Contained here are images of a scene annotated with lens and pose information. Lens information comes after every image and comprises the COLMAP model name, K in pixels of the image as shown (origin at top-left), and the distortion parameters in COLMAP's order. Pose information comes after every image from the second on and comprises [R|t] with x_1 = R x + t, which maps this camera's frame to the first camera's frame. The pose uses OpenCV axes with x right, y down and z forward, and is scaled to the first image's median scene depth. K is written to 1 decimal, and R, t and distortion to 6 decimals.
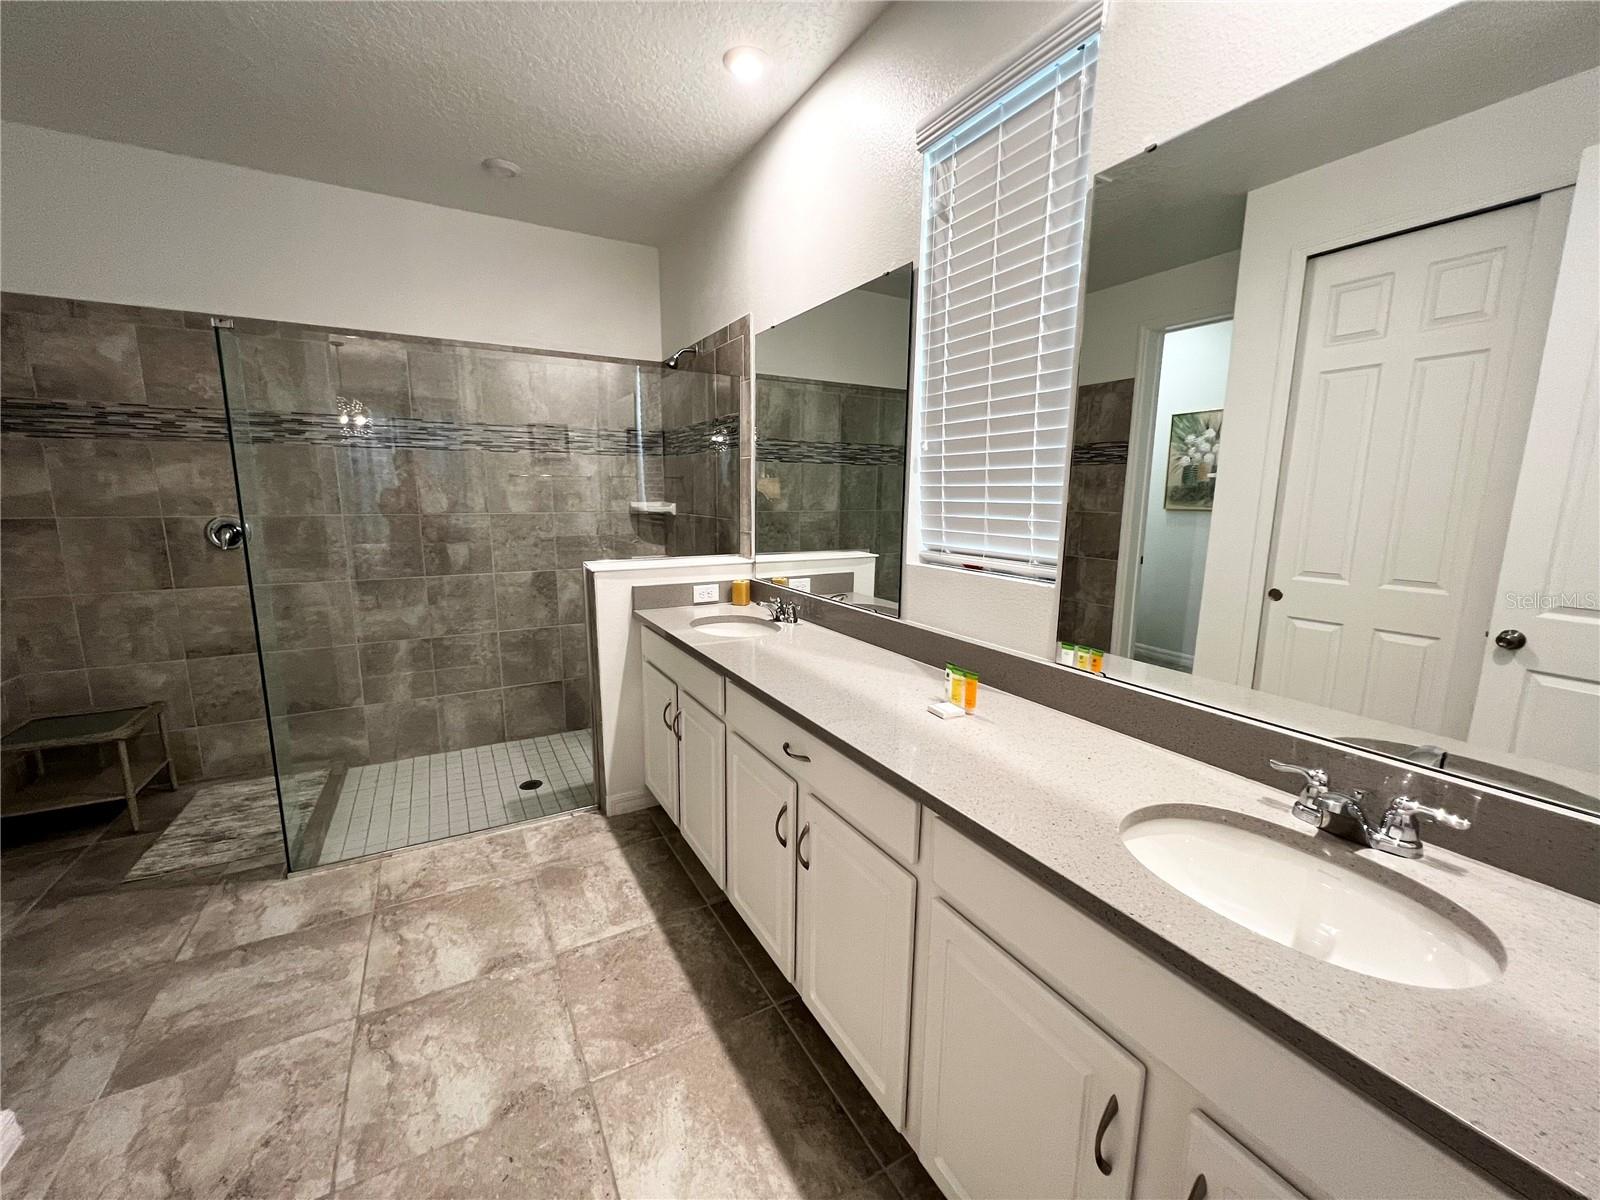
lens RADIAL K [[639.5, 0, 799.4], [0, 639.5, 601.8], [0, 0, 1]] dist [-0.001592, 0.000808]
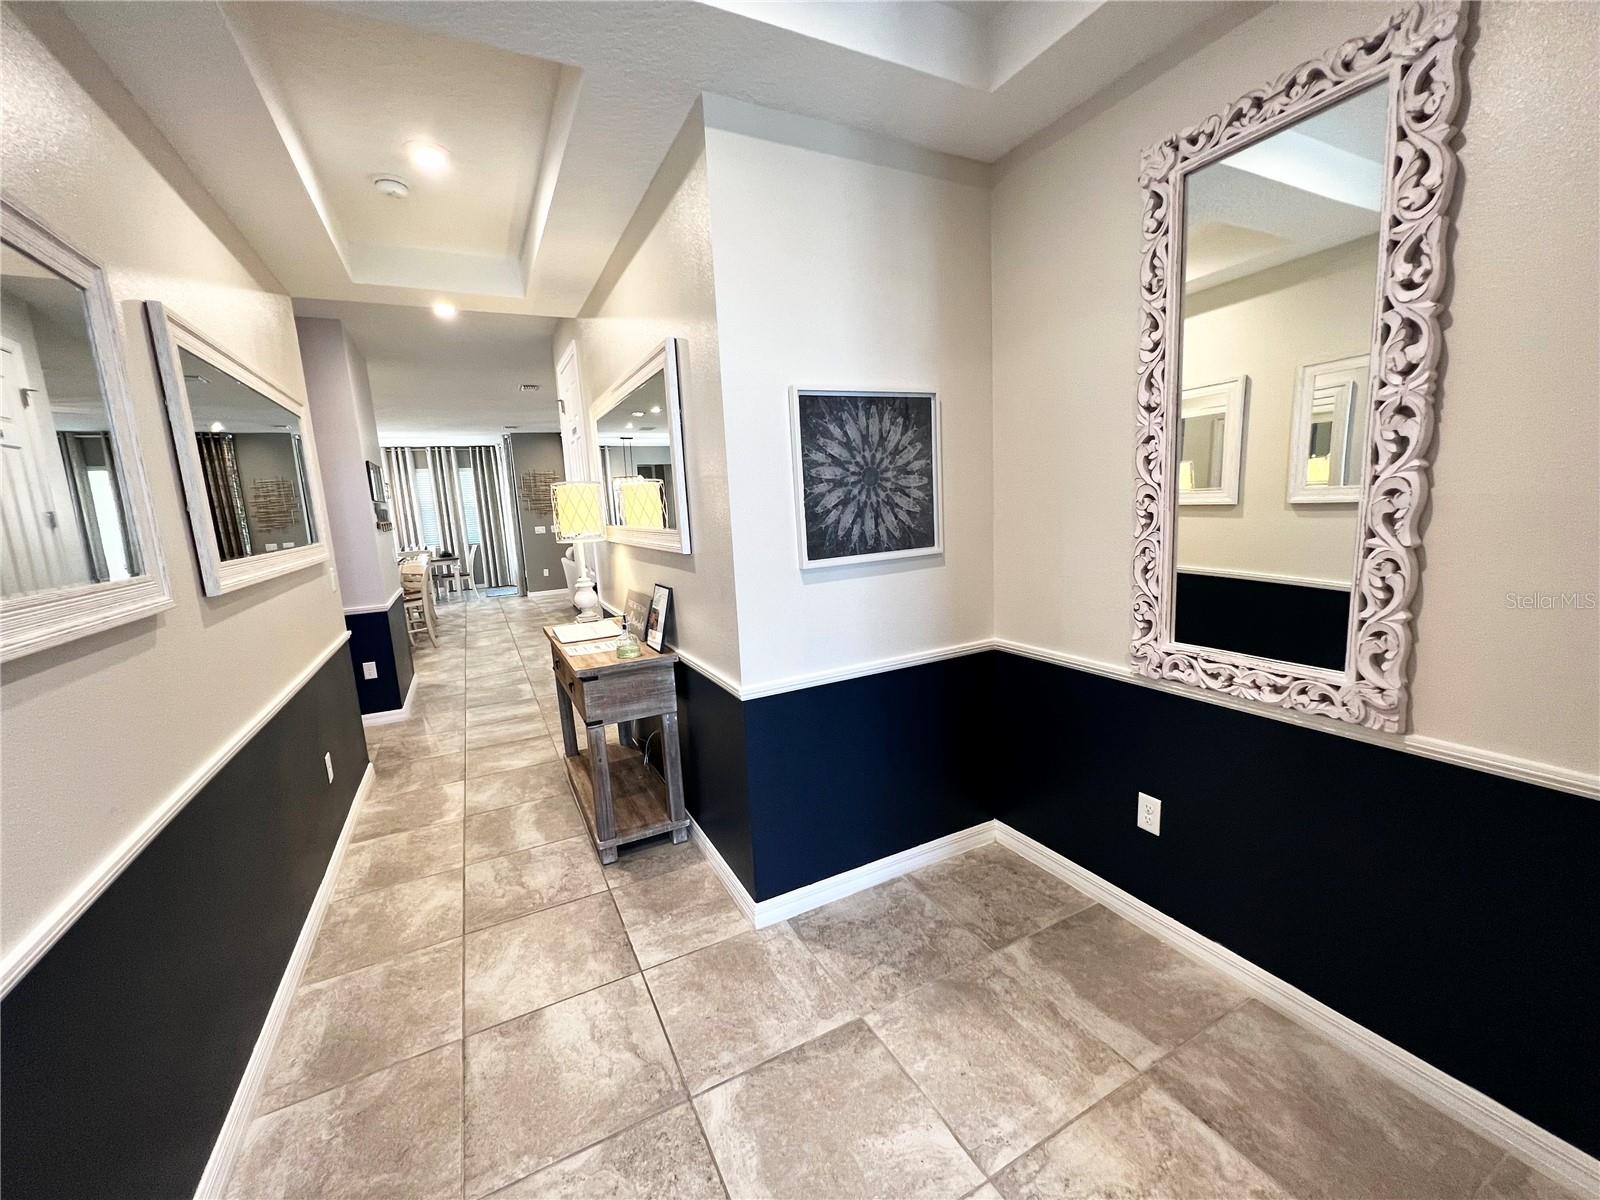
lens RADIAL K [[639.5, 0, 799.4], [0, 639.5, 601.8], [0, 0, 1]] dist [-0.001592, 0.000808]
pose [[-0.998035, 0.048062, 0.040196, -1.004441], [0.058707, 0.941479, 0.331921, -0.343868], [-0.021890, 0.333629, -0.942450, 1.776337]]
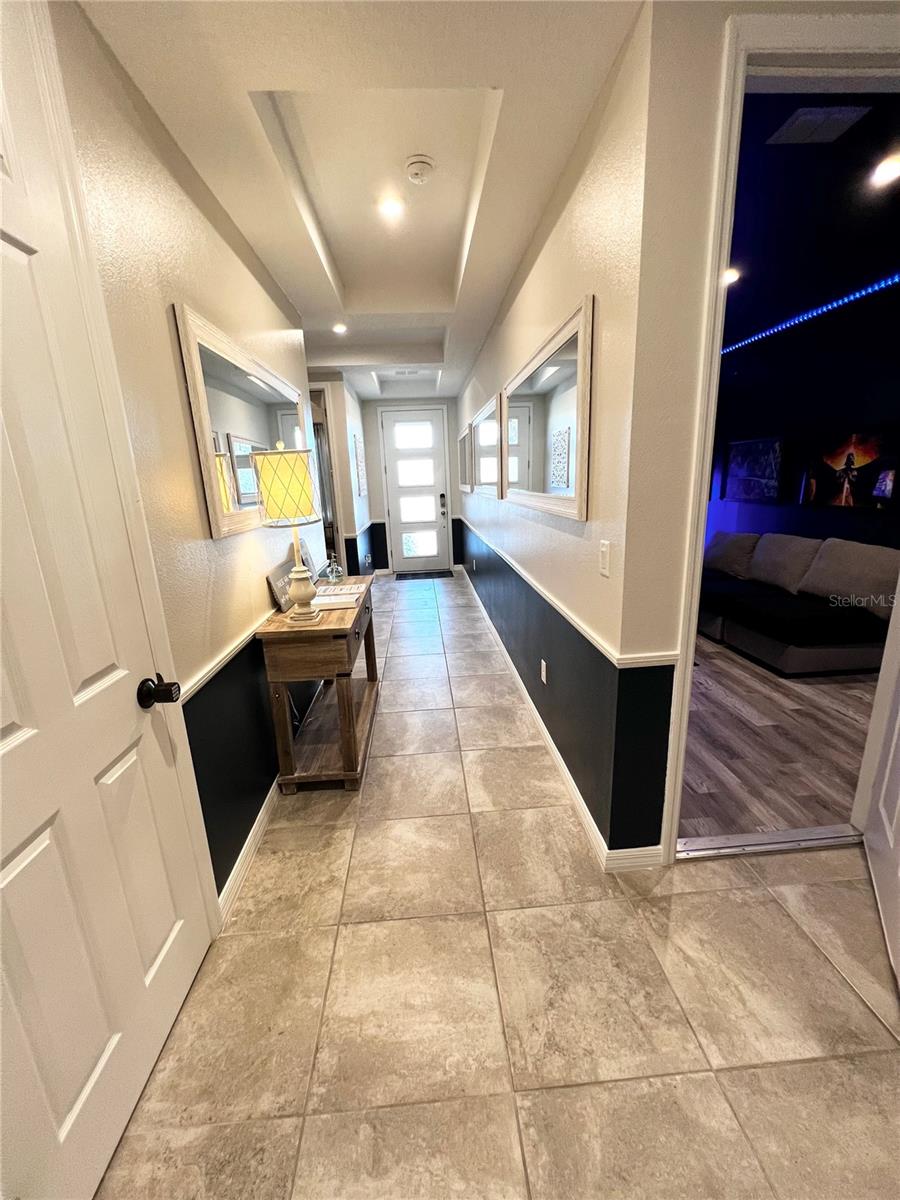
lens RADIAL K [[479.6, 0, 448.1], [0, 479.6, 599.3], [0, 0, 1]] dist [-0.001592, 0.000808]
pose [[0.900669, 0.066969, -0.429314, 0.541574], [-0.032487, 0.995665, 0.087158, 0.137377], [0.433289, -0.064553, 0.898940, -0.906439]]
